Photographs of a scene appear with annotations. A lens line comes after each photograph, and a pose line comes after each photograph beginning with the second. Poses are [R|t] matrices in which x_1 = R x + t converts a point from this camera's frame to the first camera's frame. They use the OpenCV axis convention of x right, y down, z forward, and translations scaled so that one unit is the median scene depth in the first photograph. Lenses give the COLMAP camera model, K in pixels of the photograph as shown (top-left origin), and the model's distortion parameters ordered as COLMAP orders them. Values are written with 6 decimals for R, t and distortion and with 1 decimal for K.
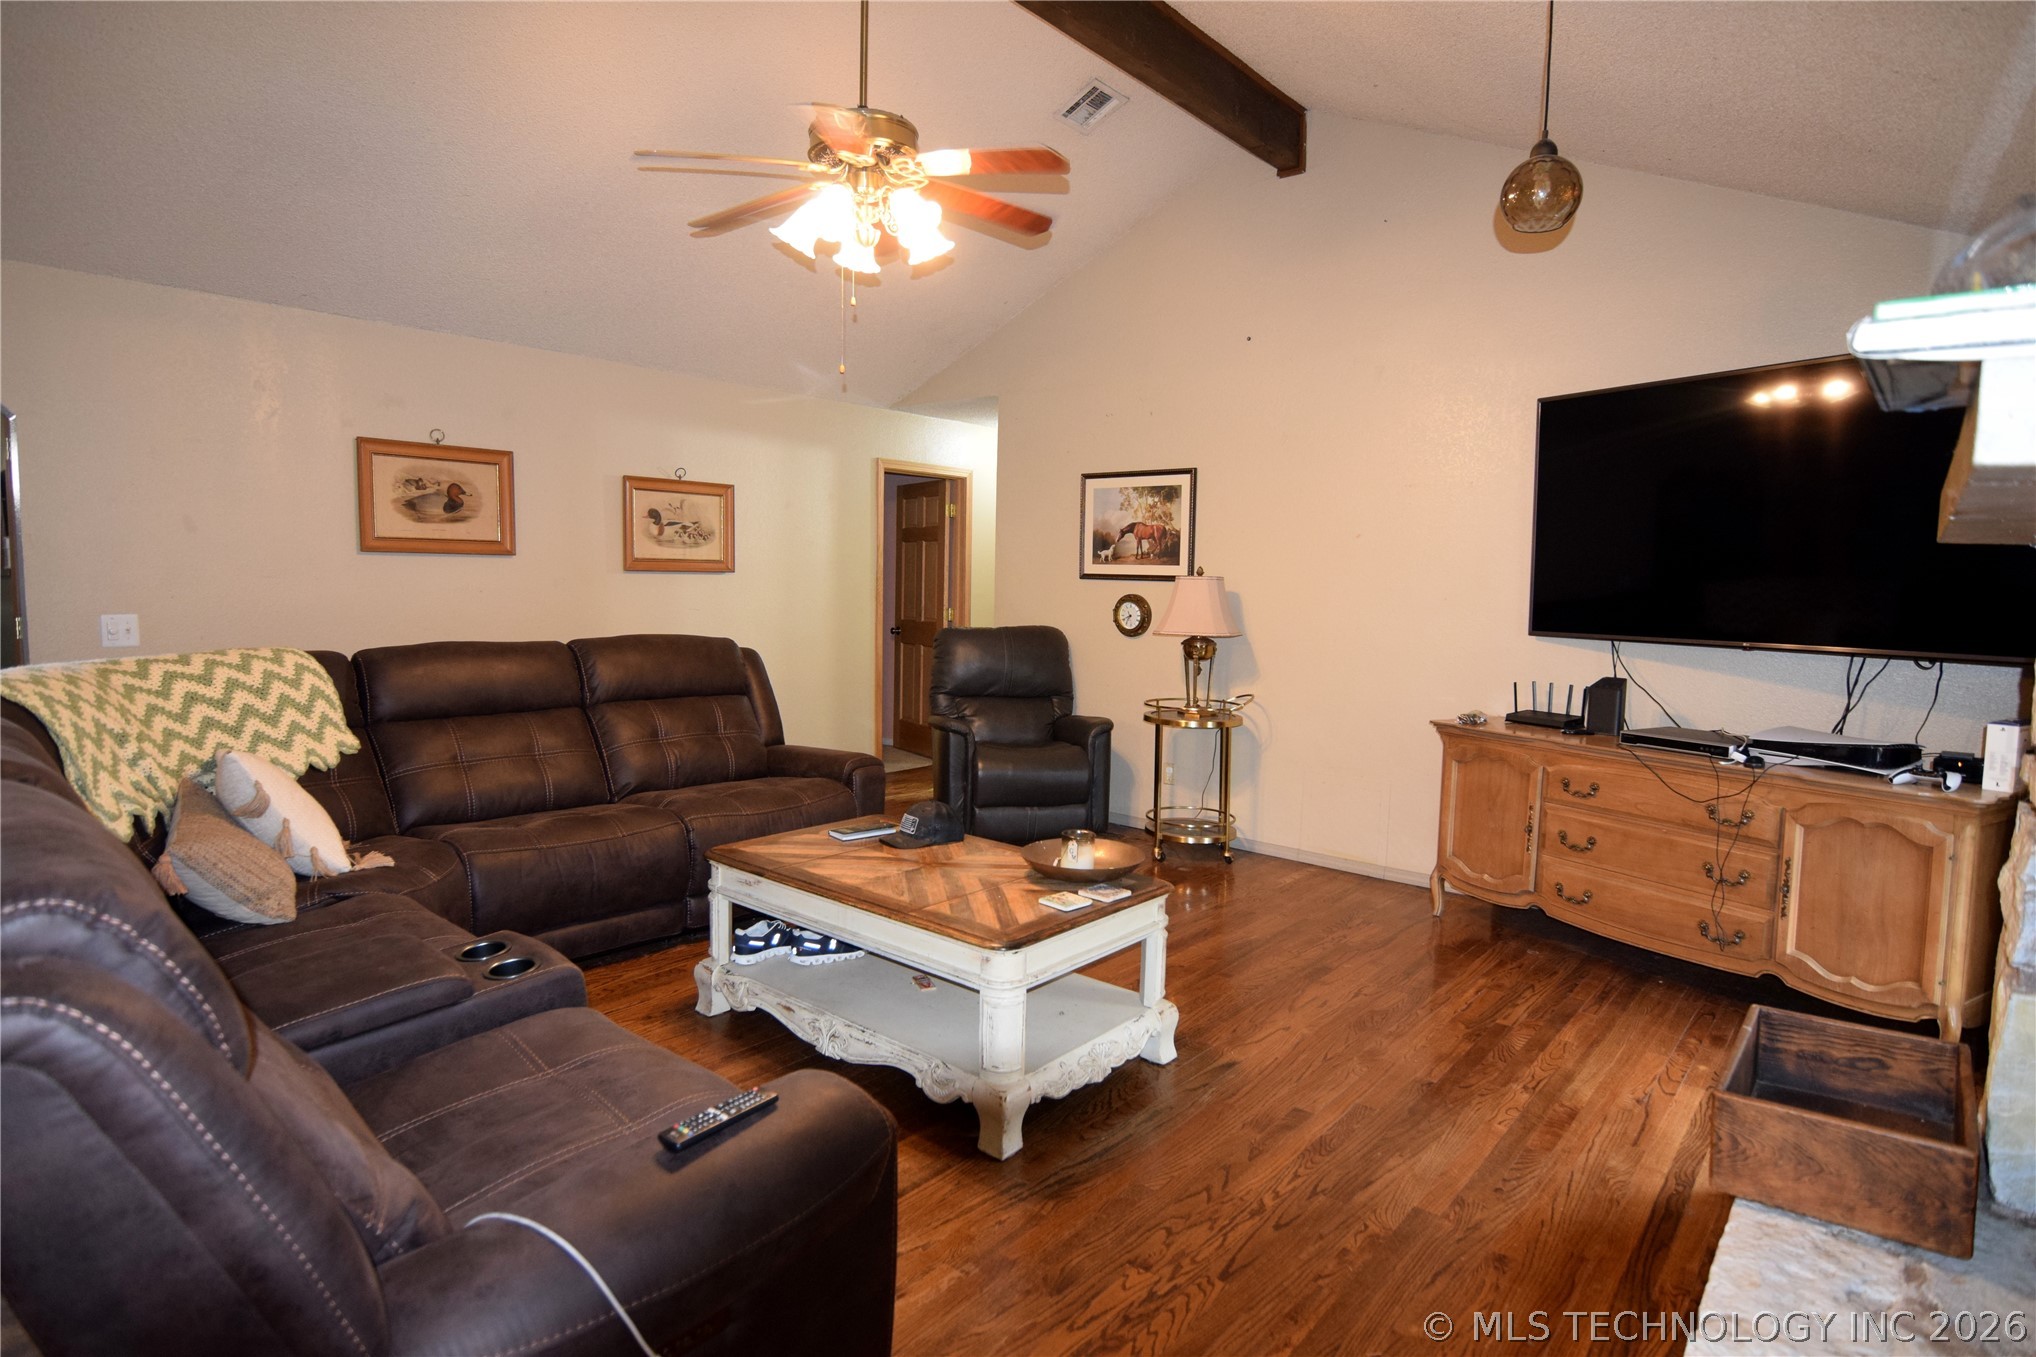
lens RADIAL K [[1075.1, 0, 1018.0], [0, 1075.1, 678.5], [0, 0, 1]] dist [0.001528, -0.015498]
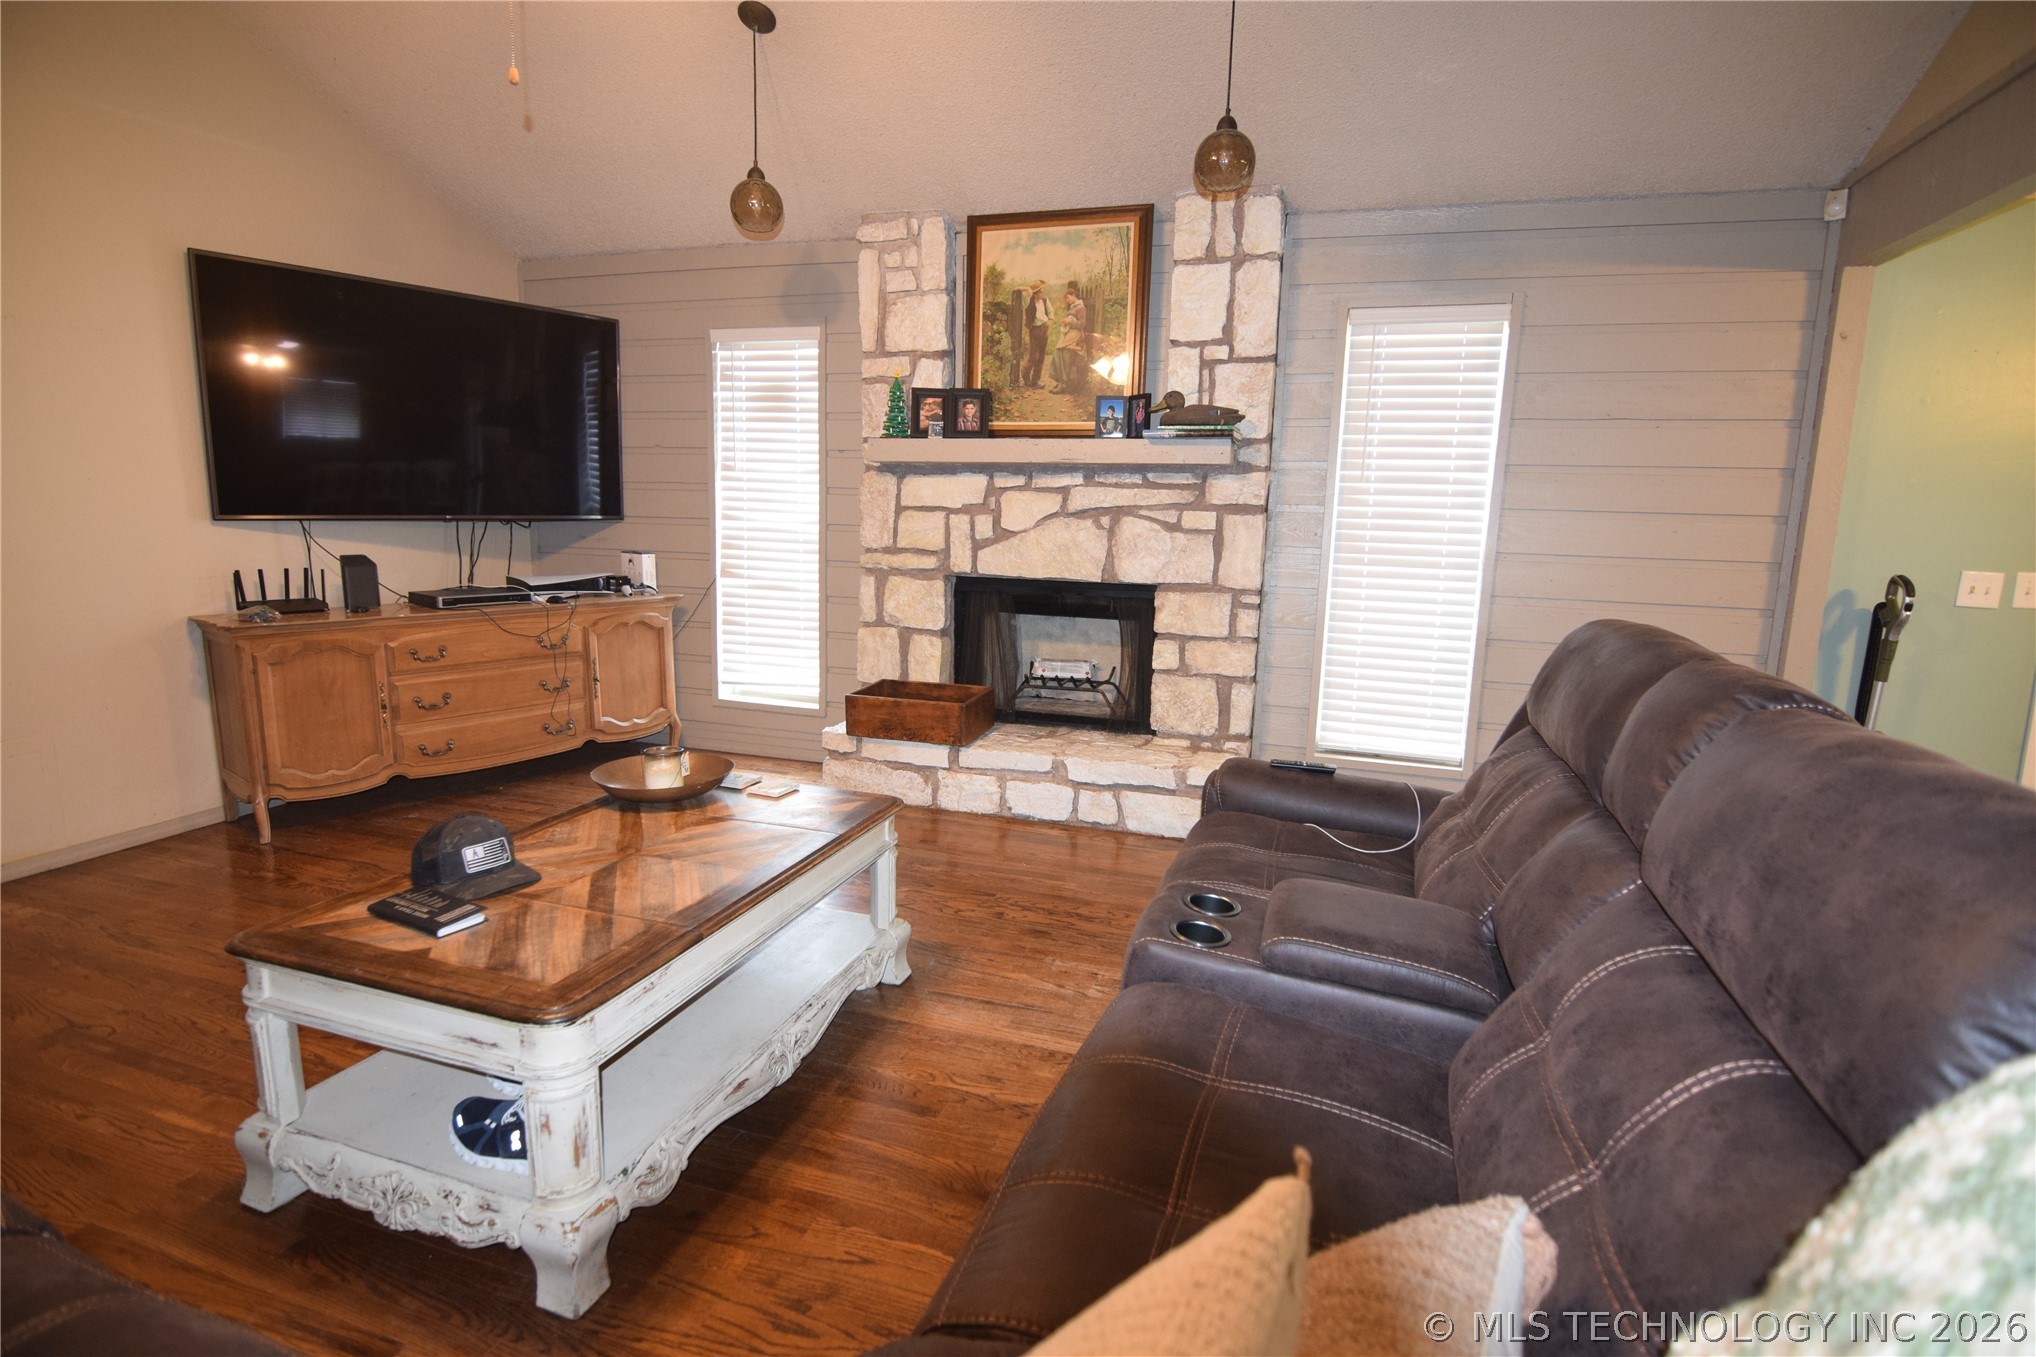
lens RADIAL K [[983.7, 0, 1023.3], [0, 983.7, 677.9], [0, 0, 1]] dist [-0.000731, -0.011699]
pose [[-0.388175, -0.185652, 0.902693, -0.664872], [0.052101, 0.973512, 0.222622, -0.070727], [-0.920112, 0.133448, -0.368220, 0.839180]]
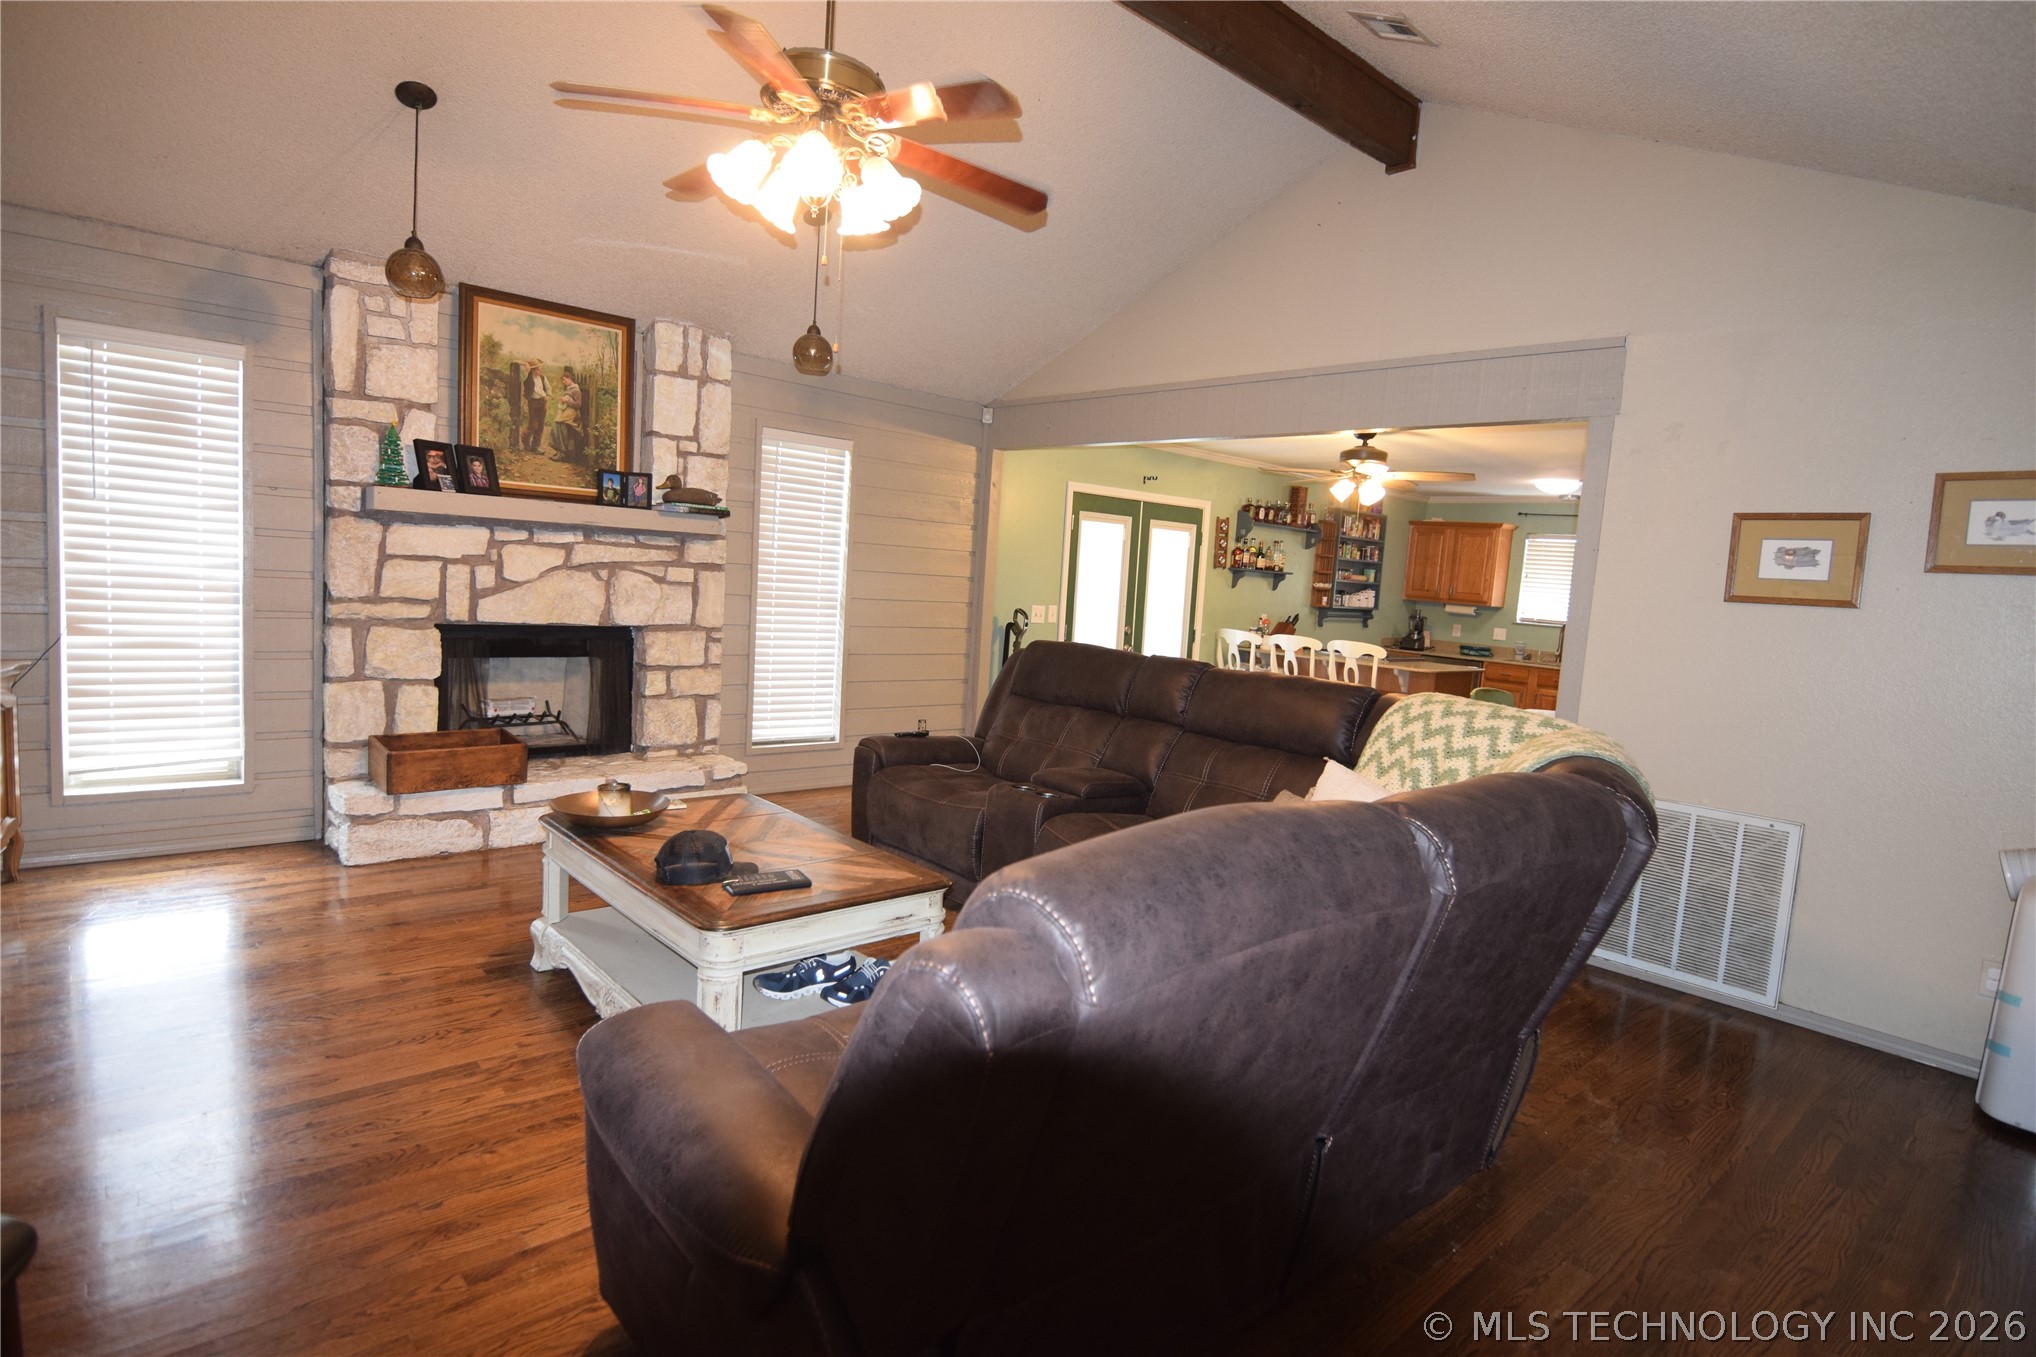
lens RADIAL K [[1052.4, 0, 1023.1], [0, 1052.4, 677.4], [0, 0, 1]] dist [-0.006148, -0.011712]
pose [[-0.988497, -0.099916, 0.113538, -0.386595], [-0.076528, 0.977945, 0.194336, -0.169747], [-0.130452, 0.183411, -0.974342, 1.629095]]
